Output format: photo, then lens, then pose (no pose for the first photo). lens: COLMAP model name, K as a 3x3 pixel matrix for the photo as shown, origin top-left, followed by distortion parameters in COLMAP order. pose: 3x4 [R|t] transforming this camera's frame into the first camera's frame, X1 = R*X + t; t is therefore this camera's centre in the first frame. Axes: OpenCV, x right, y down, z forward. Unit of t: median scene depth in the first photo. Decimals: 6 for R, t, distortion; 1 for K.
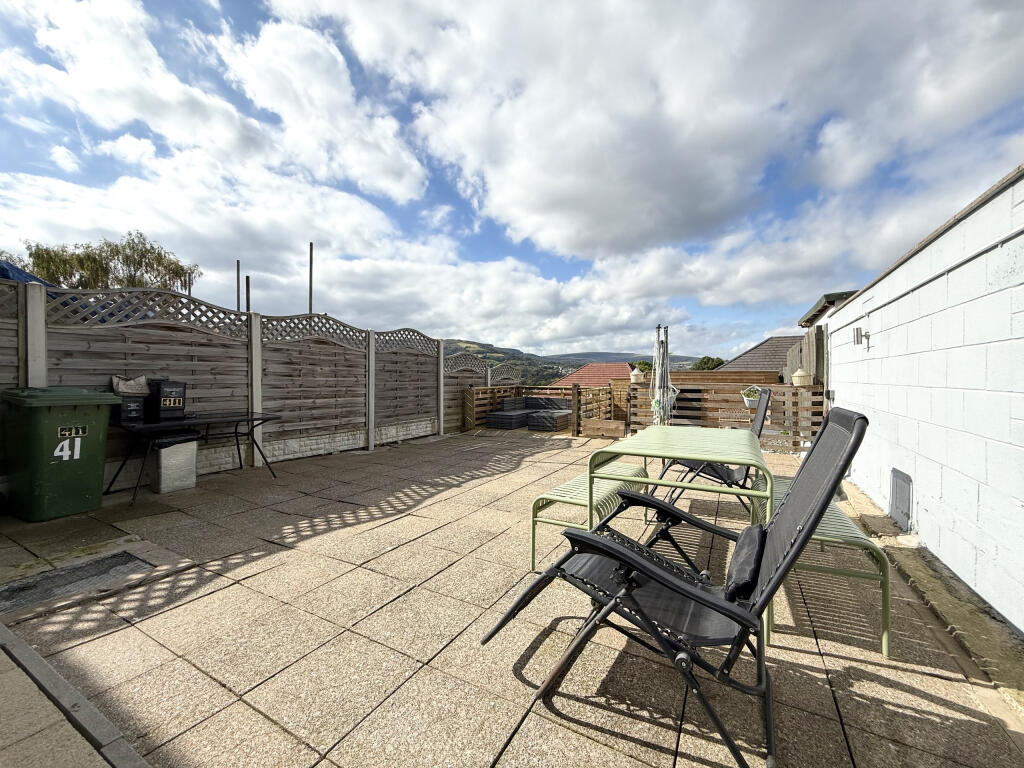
lens RADIAL K [[407.9, 0, 508.4], [0, 407.9, 384.0], [0, 0, 1]] dist [-0.000357, 0.000473]
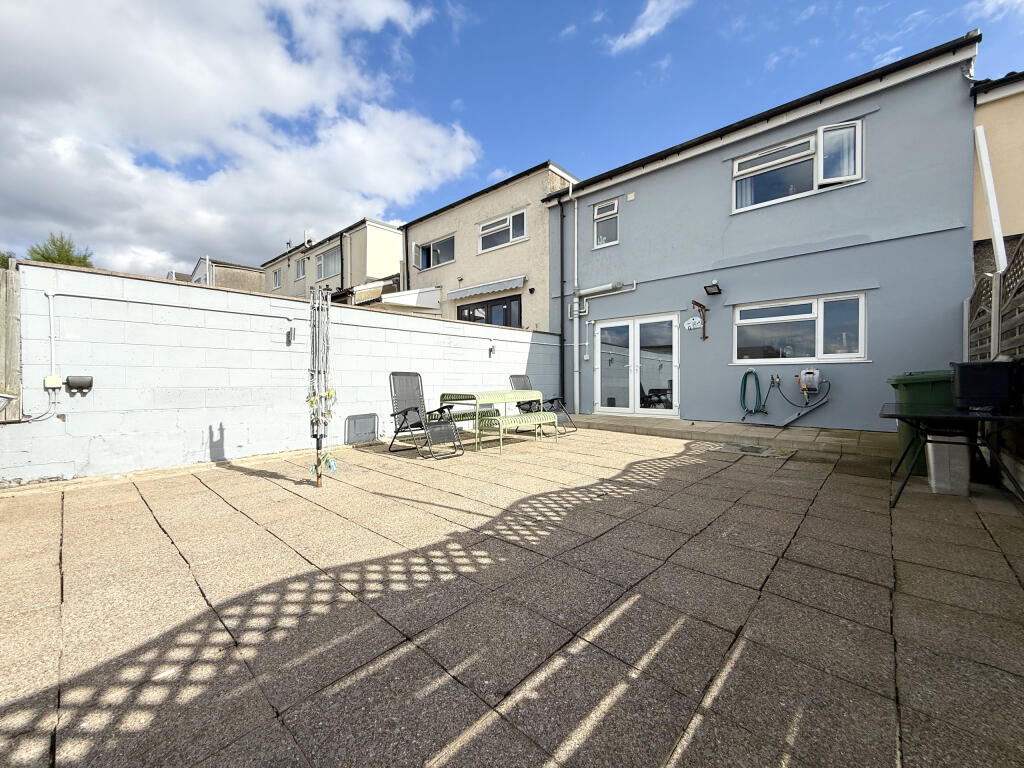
lens RADIAL K [[407.9, 0, 508.4], [0, 407.9, 384.0], [0, 0, 1]] dist [-0.000357, 0.000473]
pose [[-0.975909, -0.009109, 0.217989, -0.746347], [-0.009734, 0.999951, -0.001794, 0.050319], [-0.217962, -0.003872, -0.975950, 1.623155]]
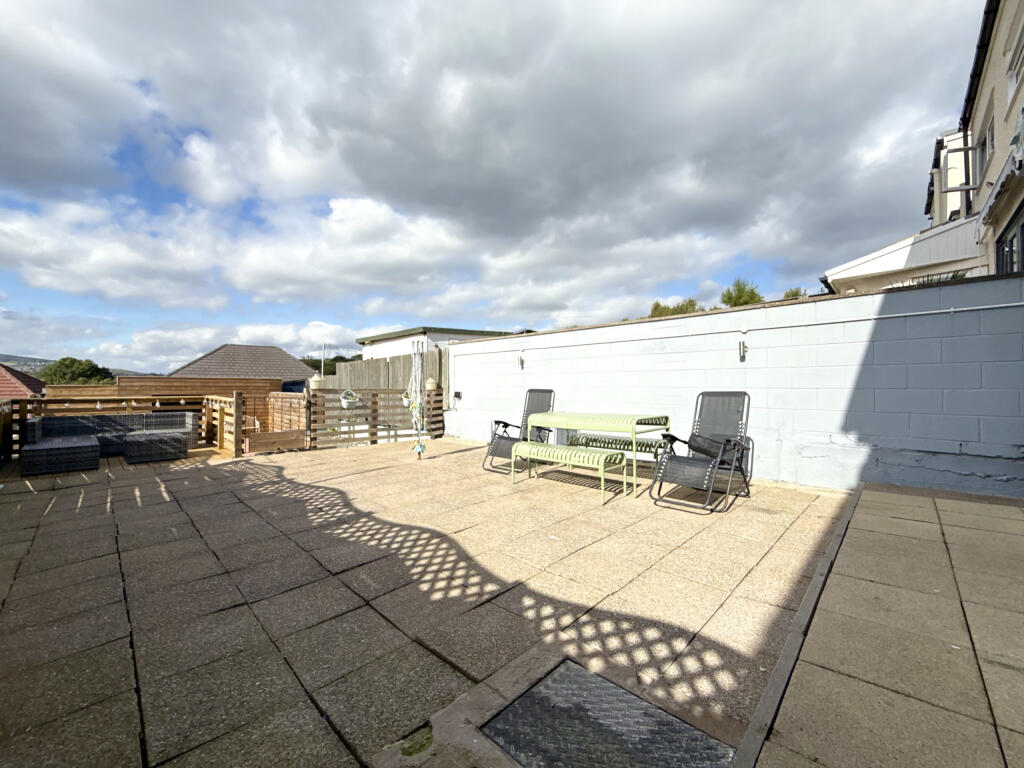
lens RADIAL K [[407.9, 0, 508.4], [0, 407.9, 384.0], [0, 0, 1]] dist [-0.000357, 0.000473]
pose [[0.270021, 0.001428, 0.962853, -1.172543], [0.016808, 0.999840, -0.006196, -0.003147], [-0.962708, 0.017857, 0.269954, 0.686155]]
